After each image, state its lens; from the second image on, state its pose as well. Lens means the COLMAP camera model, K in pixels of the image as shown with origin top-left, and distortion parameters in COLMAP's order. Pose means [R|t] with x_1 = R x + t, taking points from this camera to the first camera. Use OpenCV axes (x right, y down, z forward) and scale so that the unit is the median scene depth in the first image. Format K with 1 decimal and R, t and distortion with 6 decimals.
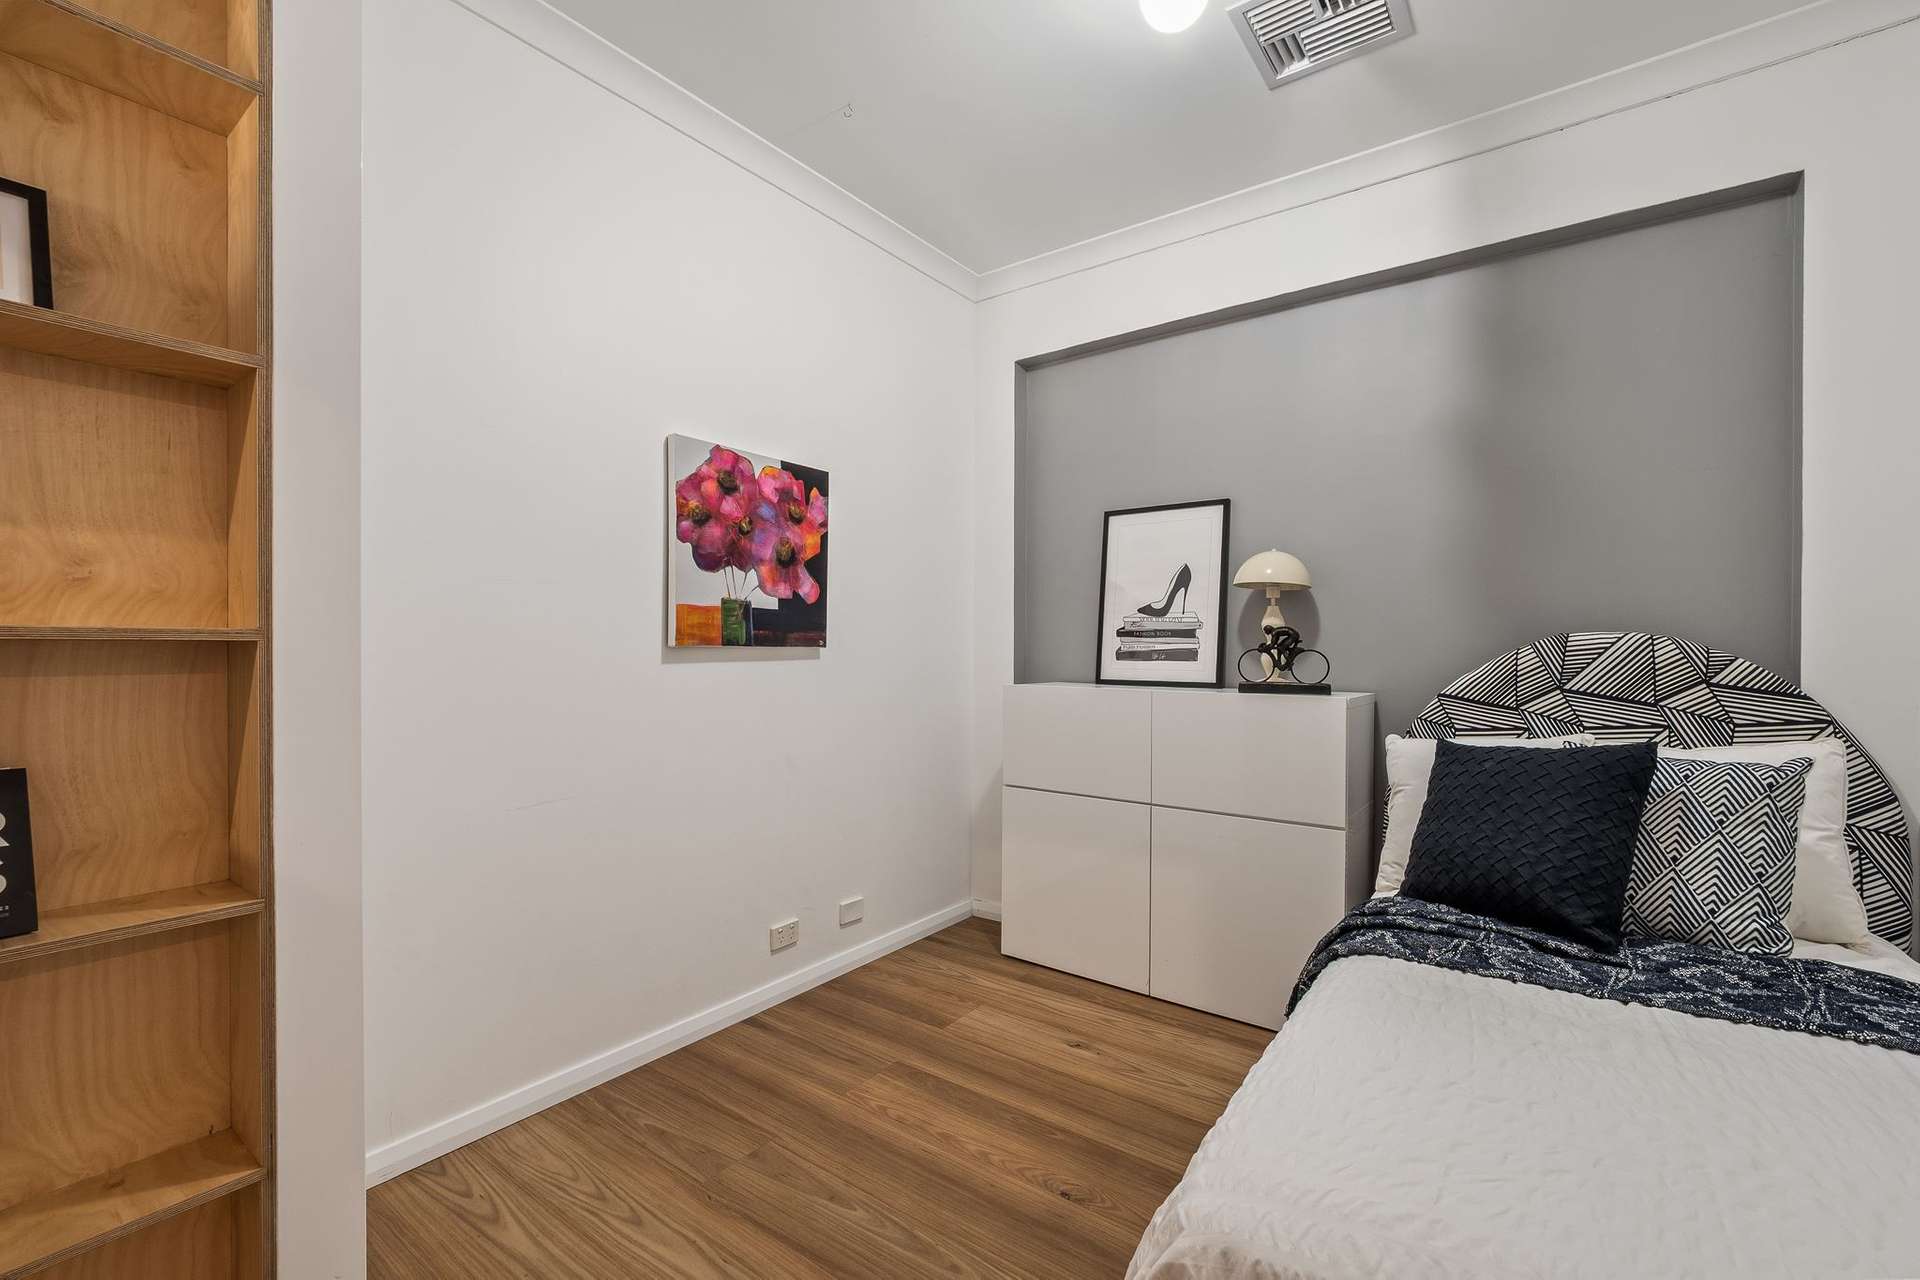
lens RADIAL K [[824.7, 0, 963.7], [0, 824.7, 650.0], [0, 0, 1]] dist [-0.002789, -0.000030]
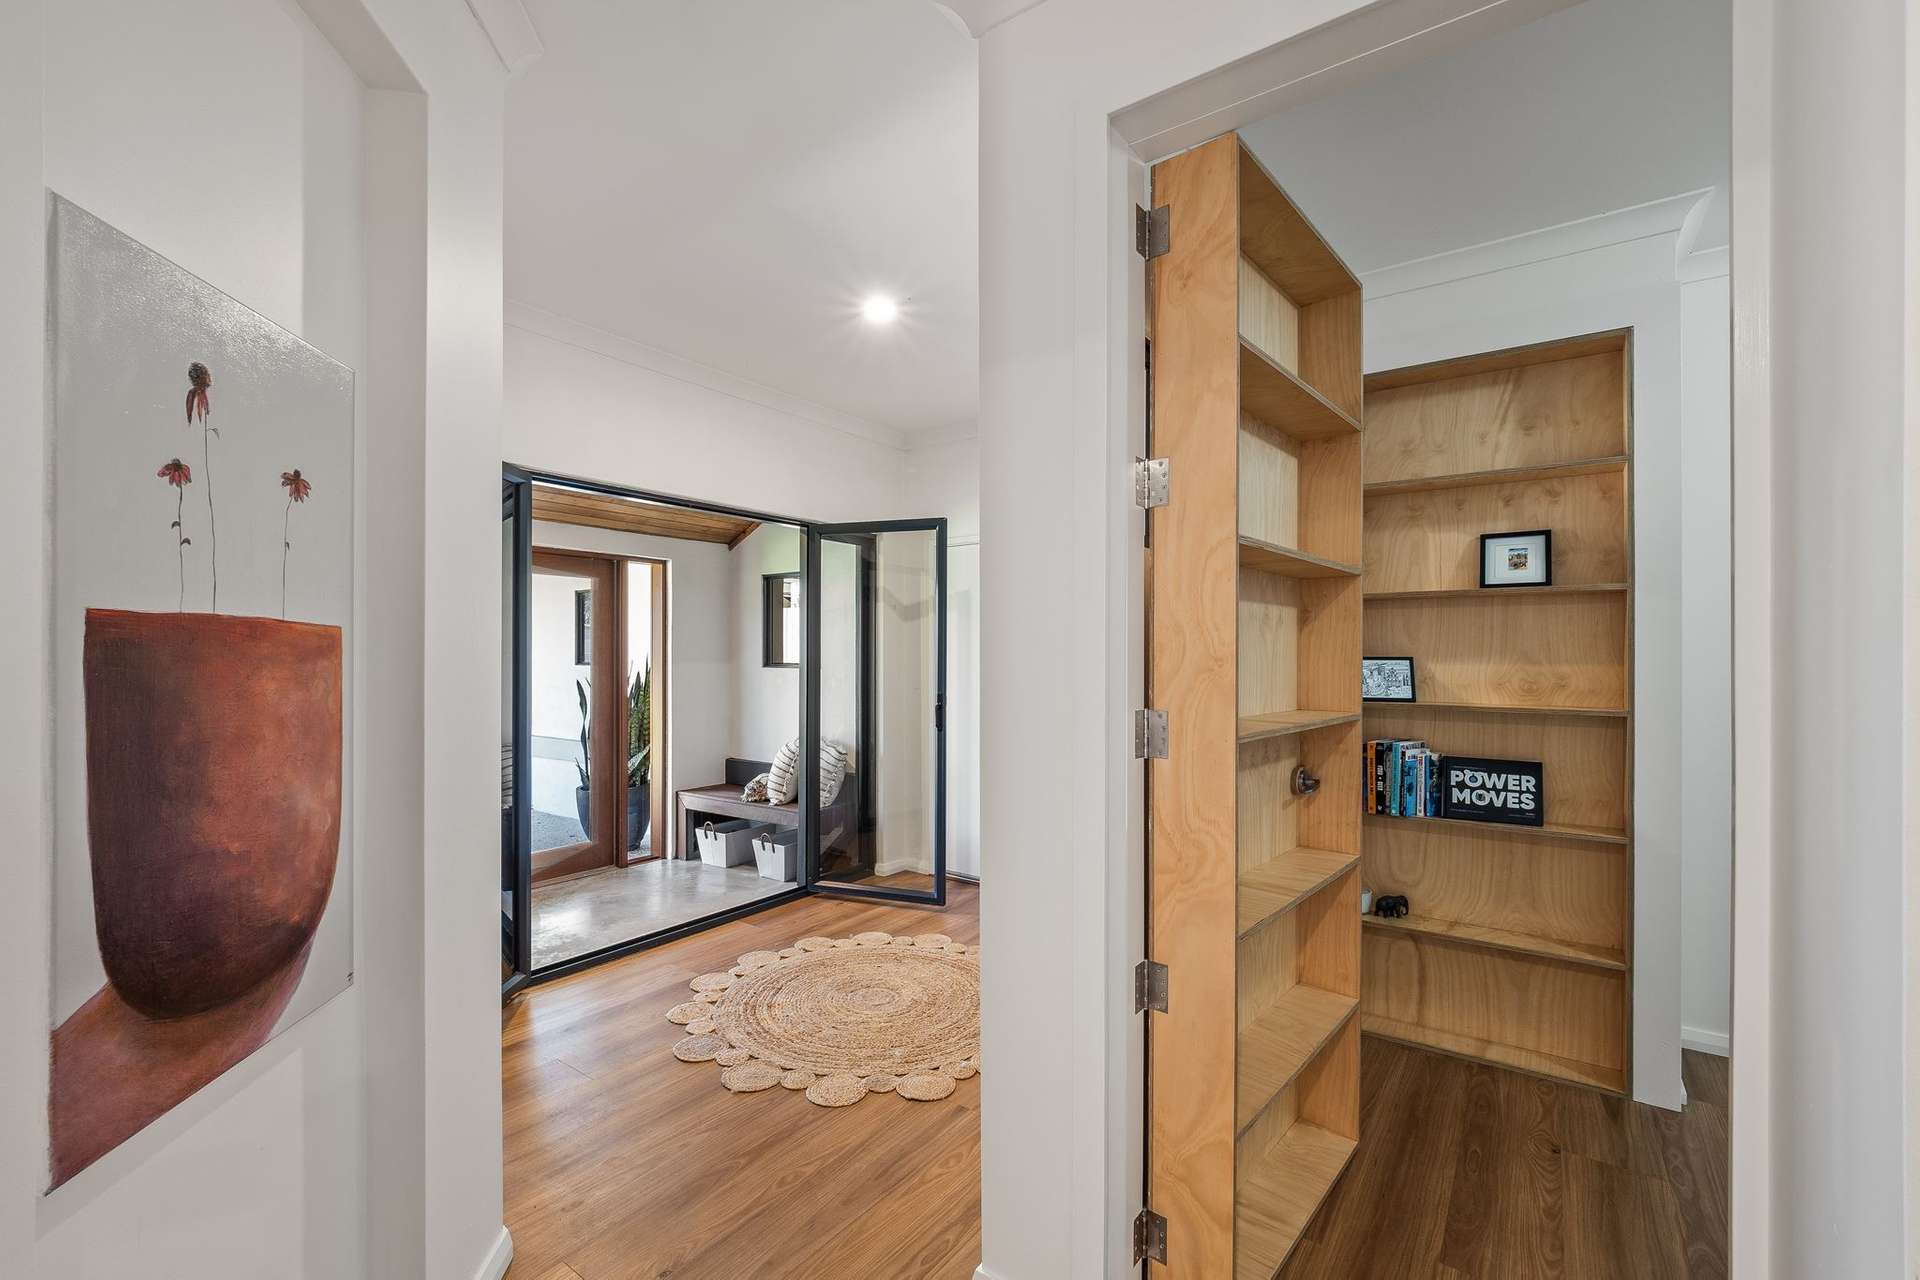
lens RADIAL K [[824.7, 0, 963.1], [0, 824.7, 656.7], [0, 0, 1]] dist [-0.002789, -0.000030]
pose [[0.029013, -0.007372, -0.999552, 1.240128], [-0.013480, 0.999879, -0.007766, -0.126935], [0.999488, 0.013700, 0.028910, -0.792520]]
